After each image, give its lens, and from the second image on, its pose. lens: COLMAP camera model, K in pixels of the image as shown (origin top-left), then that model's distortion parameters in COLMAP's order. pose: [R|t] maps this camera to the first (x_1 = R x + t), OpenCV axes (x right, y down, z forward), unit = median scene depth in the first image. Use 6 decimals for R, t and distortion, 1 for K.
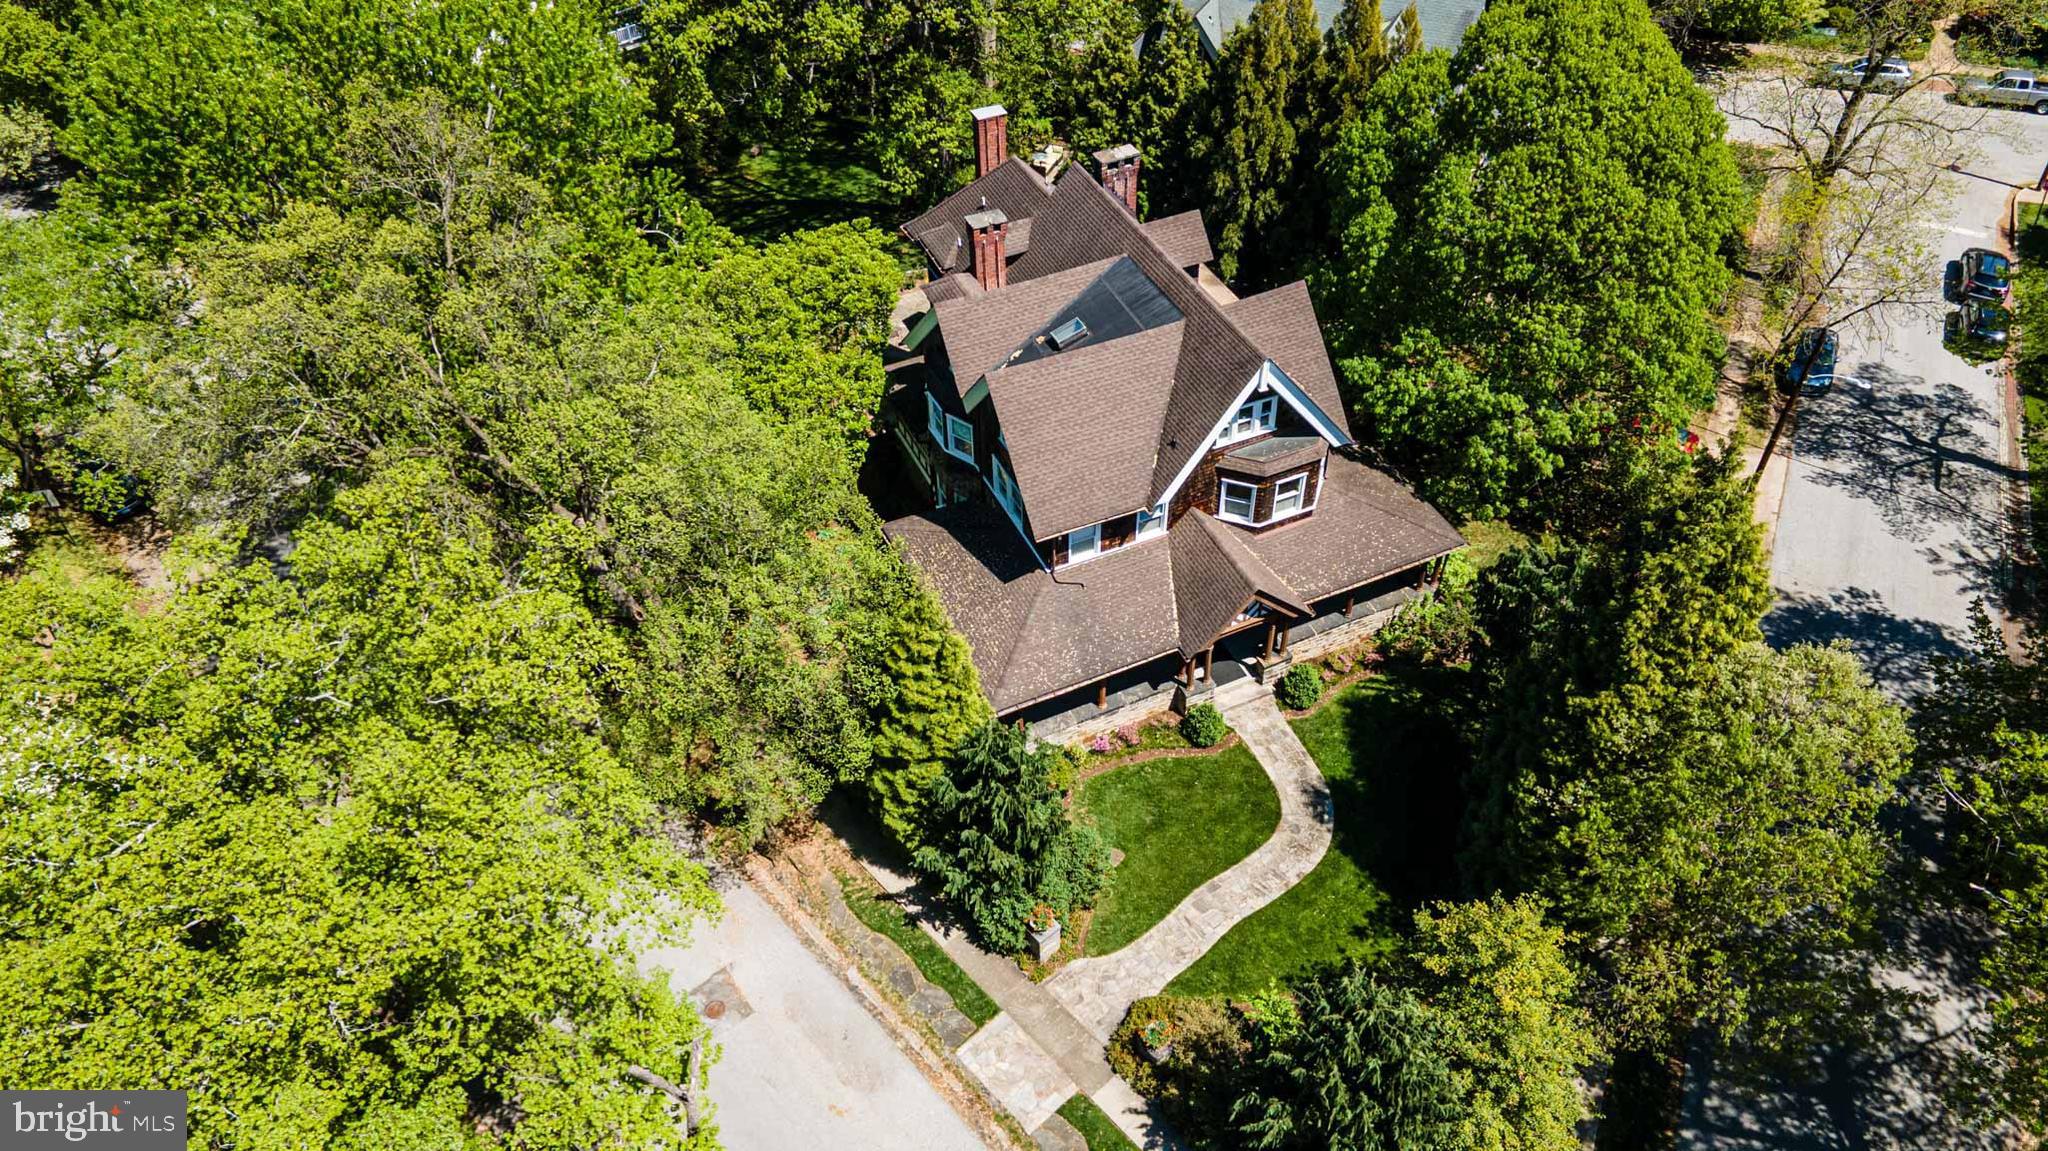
lens RADIAL K [[1525.2, 0, 1036.0], [0, 1525.2, 546.0], [0, 0, 1]] dist [0.048867, -0.000176]
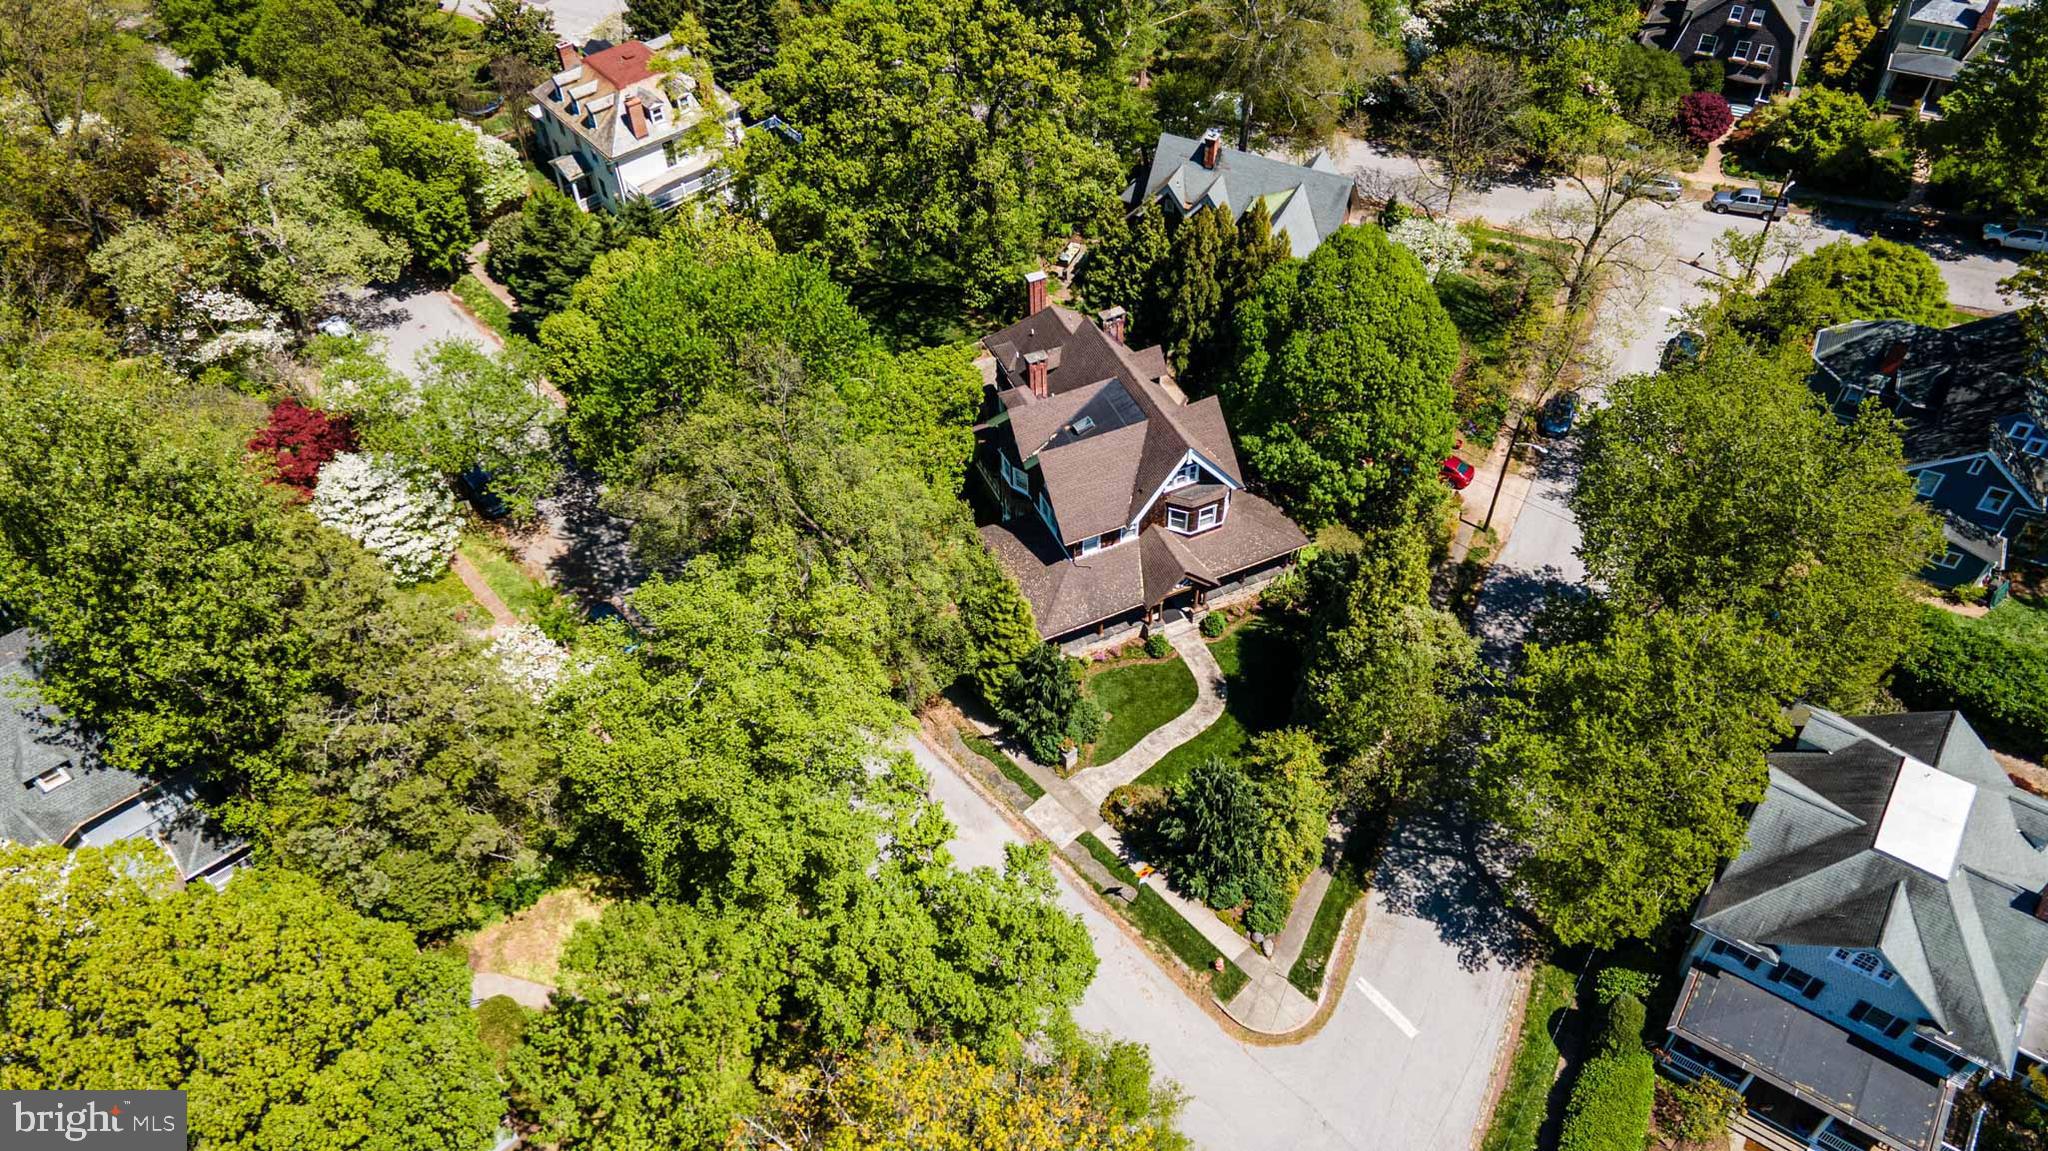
lens RADIAL K [[1525.2, 0, 1036.0], [0, 1525.2, 546.0], [0, 0, 1]] dist [0.048867, -0.000176]
pose [[0.999952, 0.003464, -0.009118, -0.017008], [-0.002991, 0.998672, 0.051442, -0.092073], [0.009285, -0.051412, 0.998634, -0.790656]]
